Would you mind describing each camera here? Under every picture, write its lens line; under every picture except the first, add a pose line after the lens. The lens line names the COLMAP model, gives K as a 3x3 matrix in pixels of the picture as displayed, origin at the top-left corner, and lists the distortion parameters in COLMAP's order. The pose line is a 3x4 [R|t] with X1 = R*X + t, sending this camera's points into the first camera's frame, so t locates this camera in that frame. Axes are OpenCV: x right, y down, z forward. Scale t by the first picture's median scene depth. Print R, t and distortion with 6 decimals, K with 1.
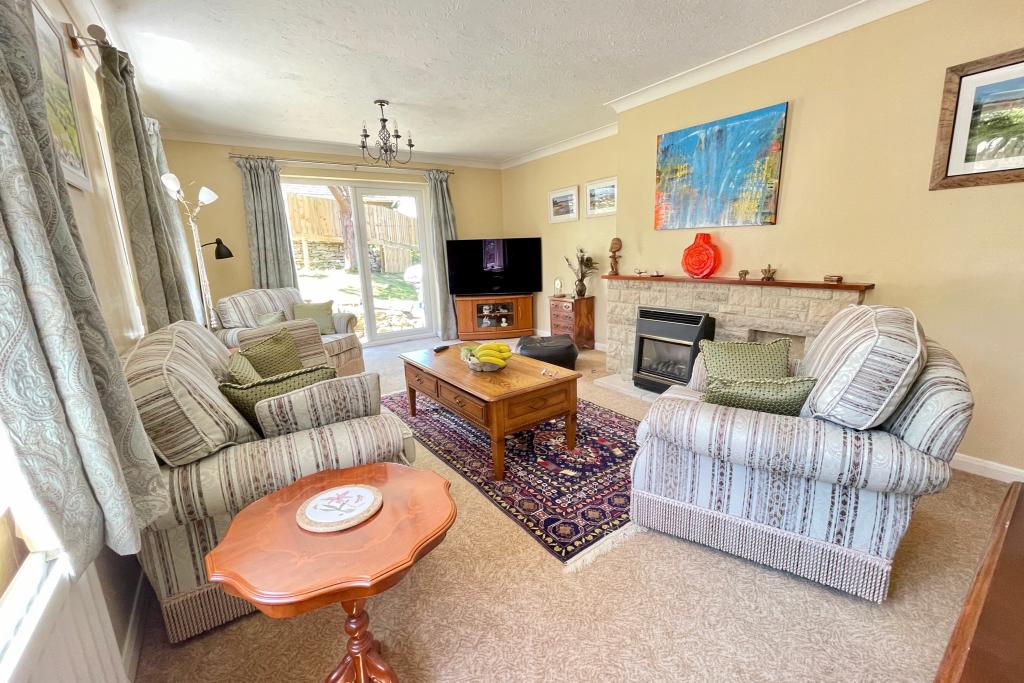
lens RADIAL K [[419.1, 0, 515.3], [0, 419.1, 341.9], [0, 0, 1]] dist [-0.002477, -0.000339]
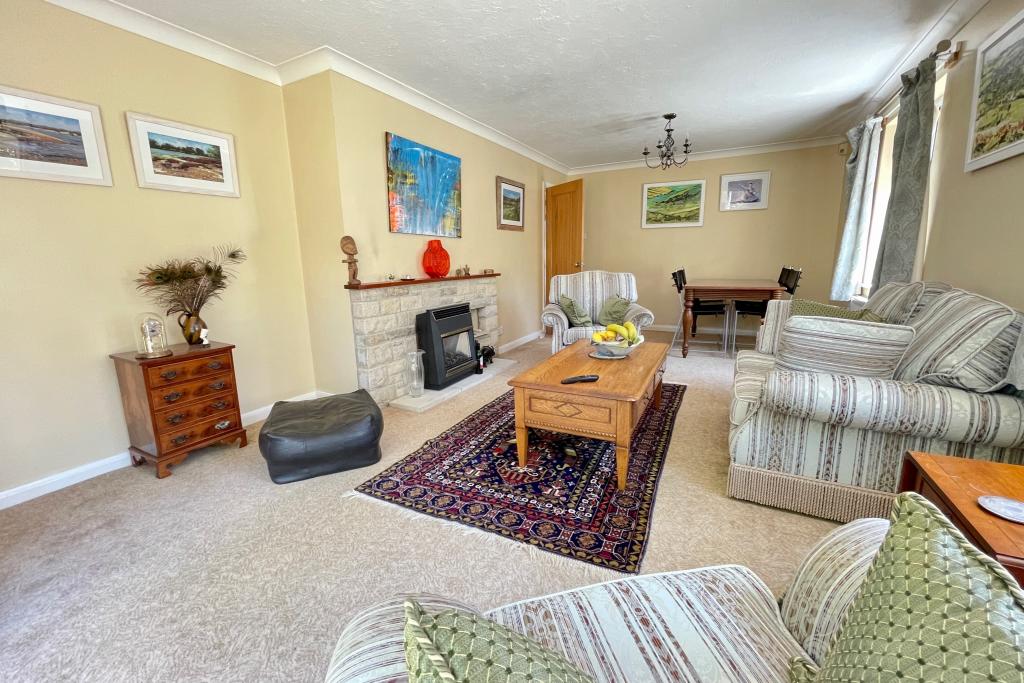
lens RADIAL K [[419.1, 0, 515.3], [0, 419.1, 341.9], [0, 0, 1]] dist [-0.002477, -0.000339]
pose [[-0.449317, -0.139529, 0.882409, -0.729211], [0.219725, 0.940128, 0.260538, -0.245037], [-0.865930, 0.310952, -0.391757, 1.345309]]
